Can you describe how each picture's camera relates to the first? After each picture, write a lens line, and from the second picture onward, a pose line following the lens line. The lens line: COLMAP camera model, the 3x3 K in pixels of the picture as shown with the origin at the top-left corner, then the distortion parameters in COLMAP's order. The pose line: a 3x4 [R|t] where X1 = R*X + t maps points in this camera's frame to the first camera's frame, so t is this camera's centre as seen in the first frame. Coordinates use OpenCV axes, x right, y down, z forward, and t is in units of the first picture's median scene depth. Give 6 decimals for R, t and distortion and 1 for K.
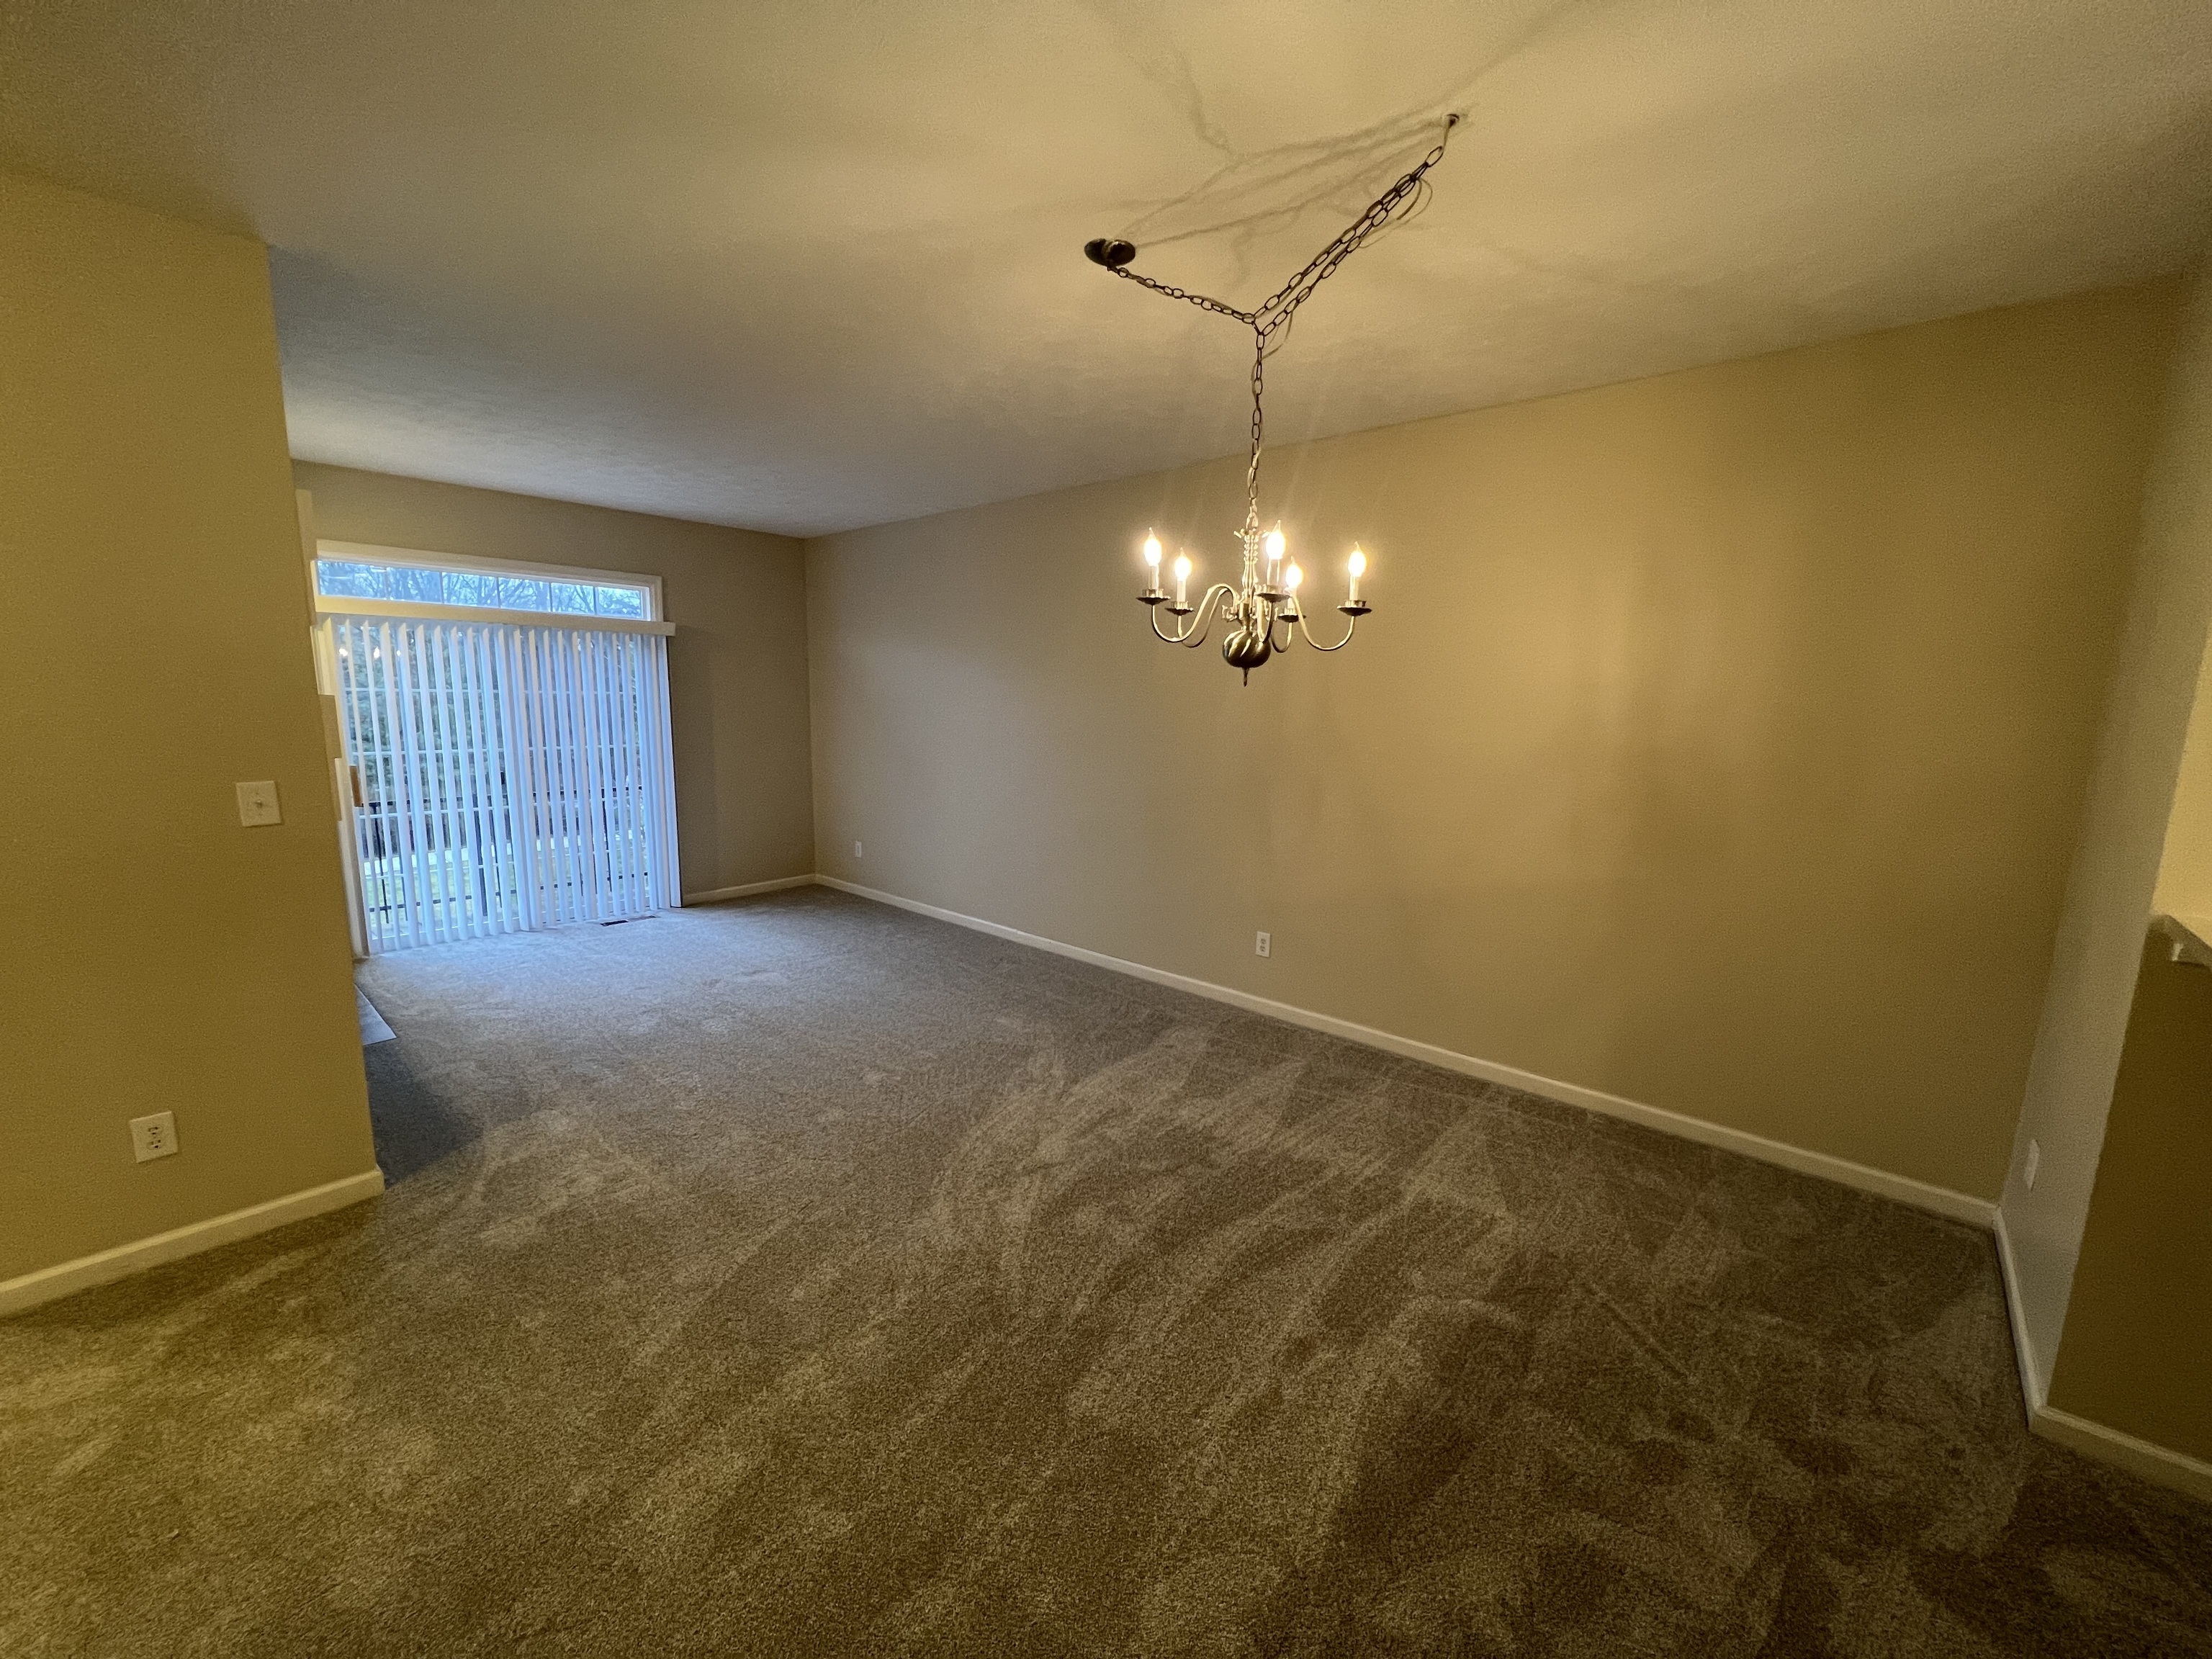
lens RADIAL K [[880.3, 0, 1106.0], [0, 880.3, 829.5], [0, 0, 1]] dist [-0.002739, -0.000251]
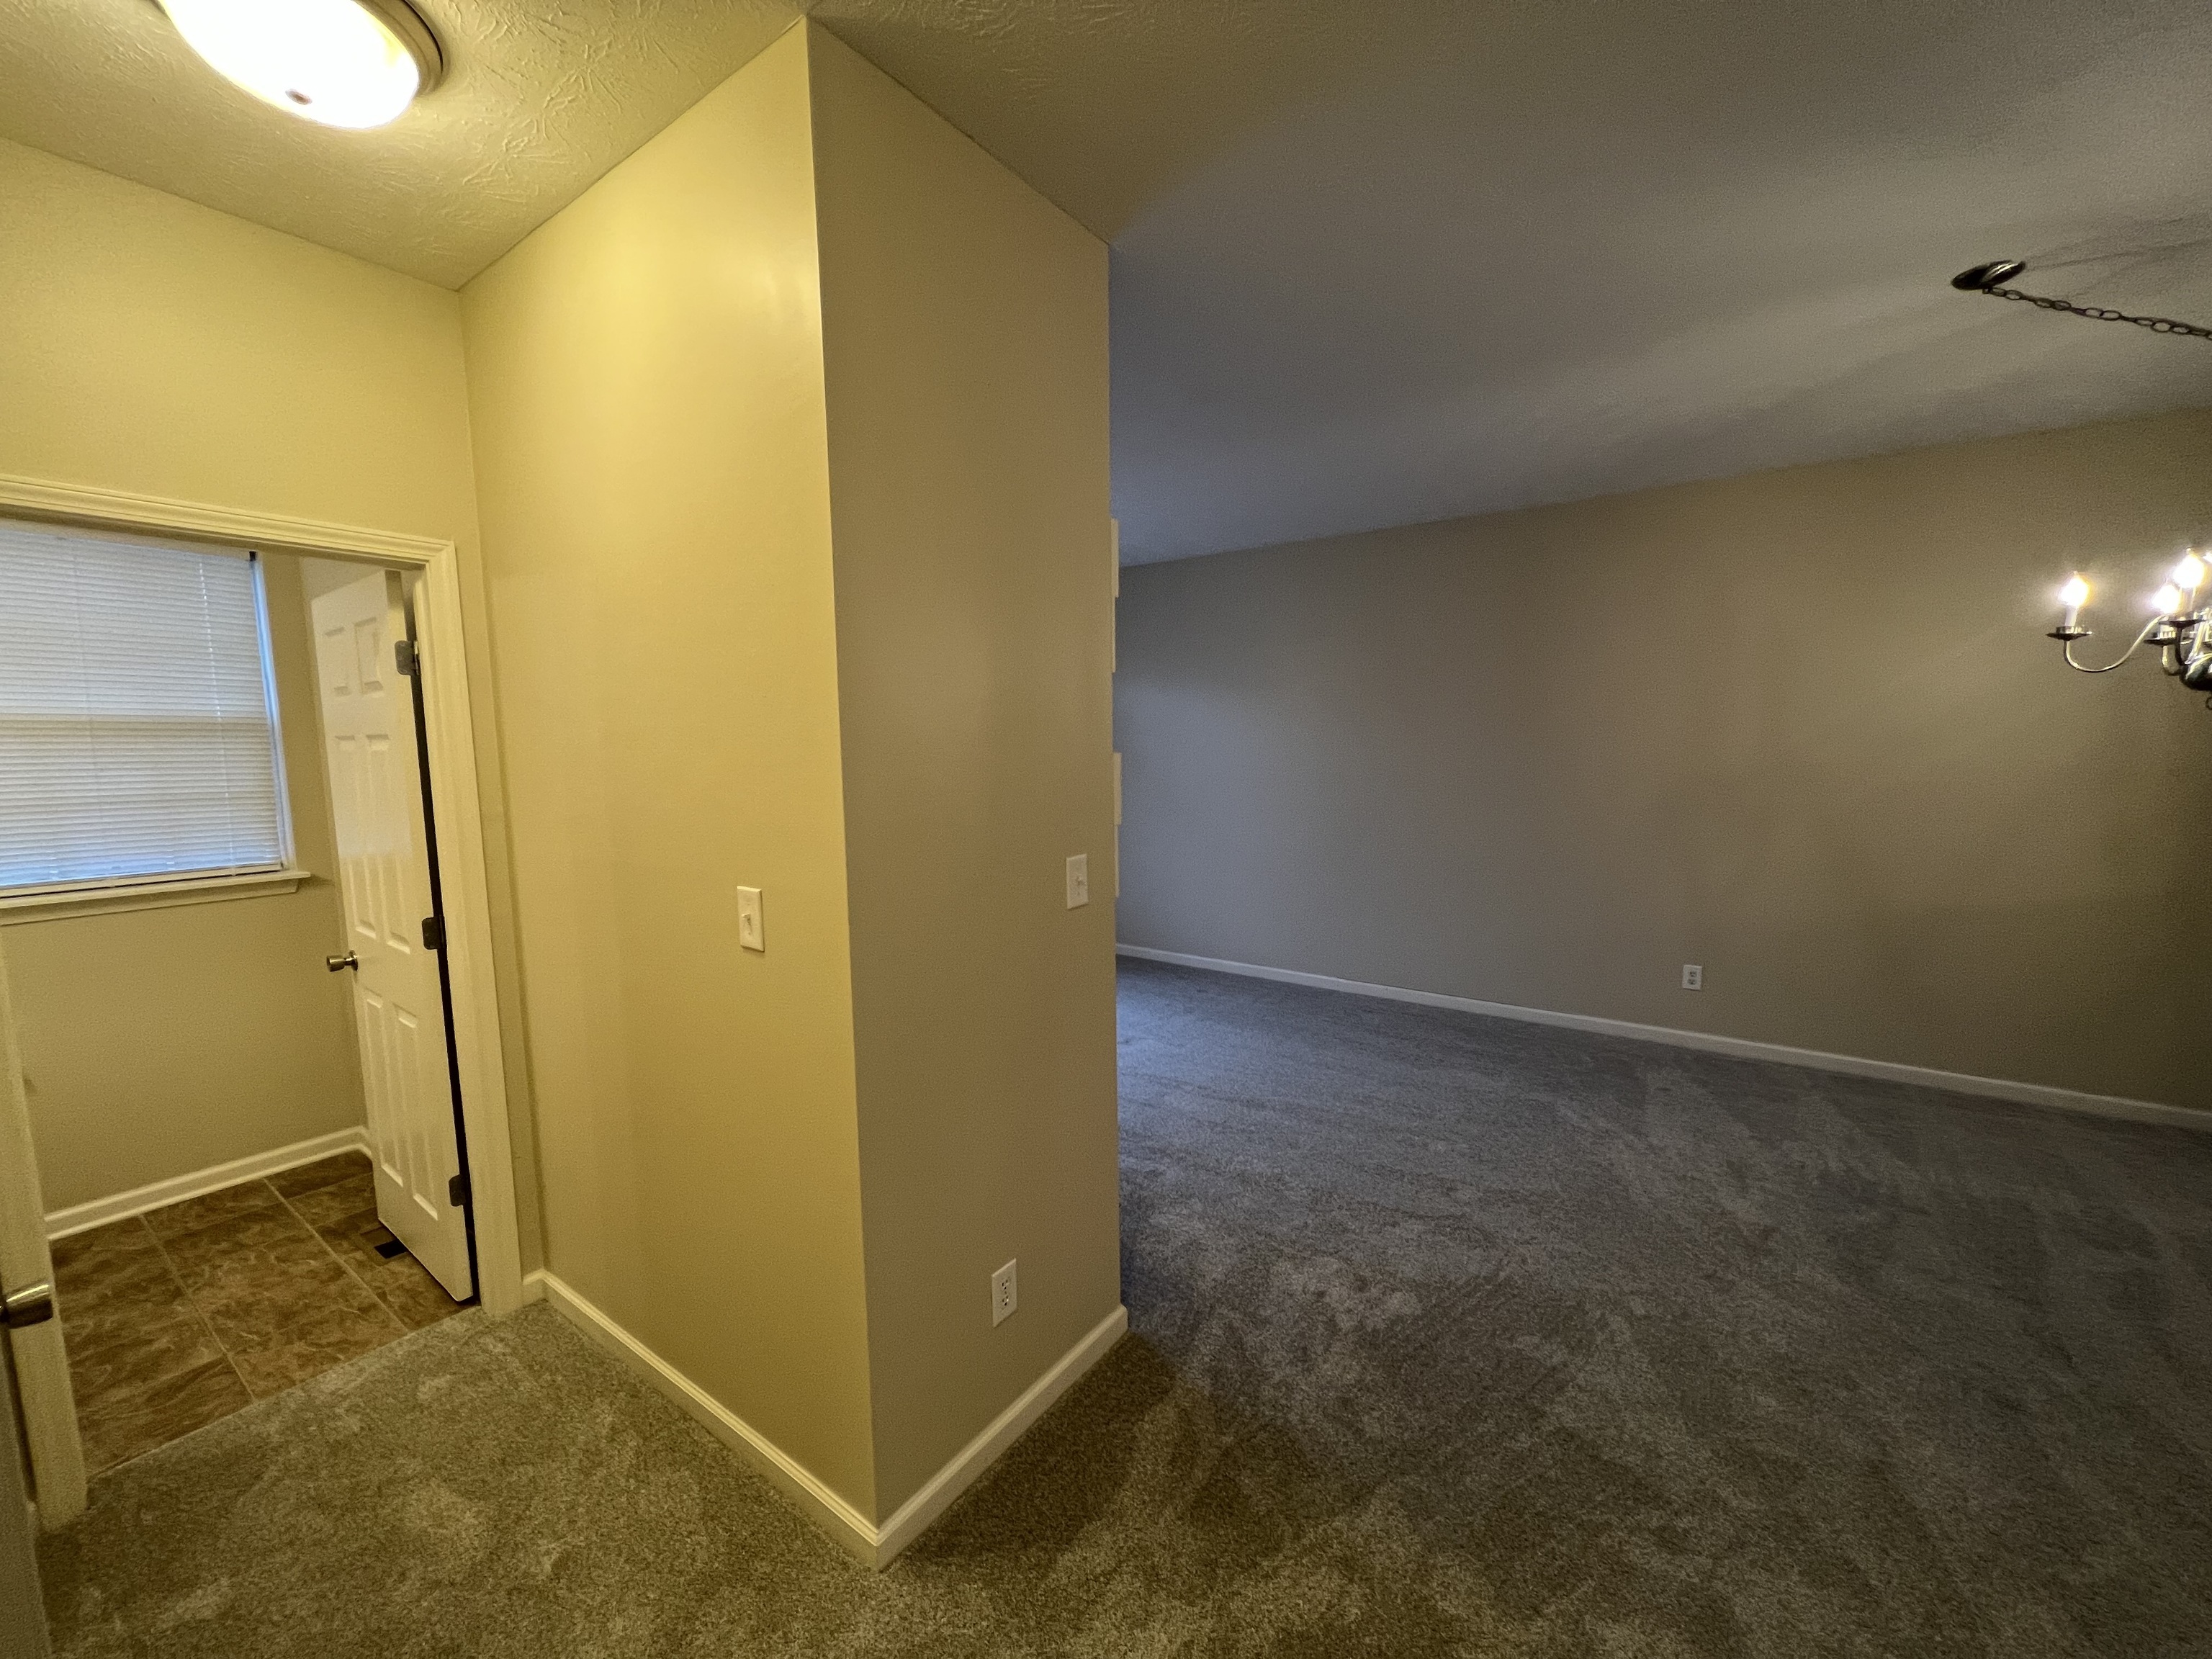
lens RADIAL K [[886.3, 0, 1108.5], [0, 886.3, 831.9], [0, 0, 1]] dist [0.001490, 0.000278]
pose [[0.993015, -0.042086, 0.110223, -0.947160], [0.046631, 0.998151, -0.038981, -0.038890], [-0.108379, 0.043849, 0.993142, 0.131922]]
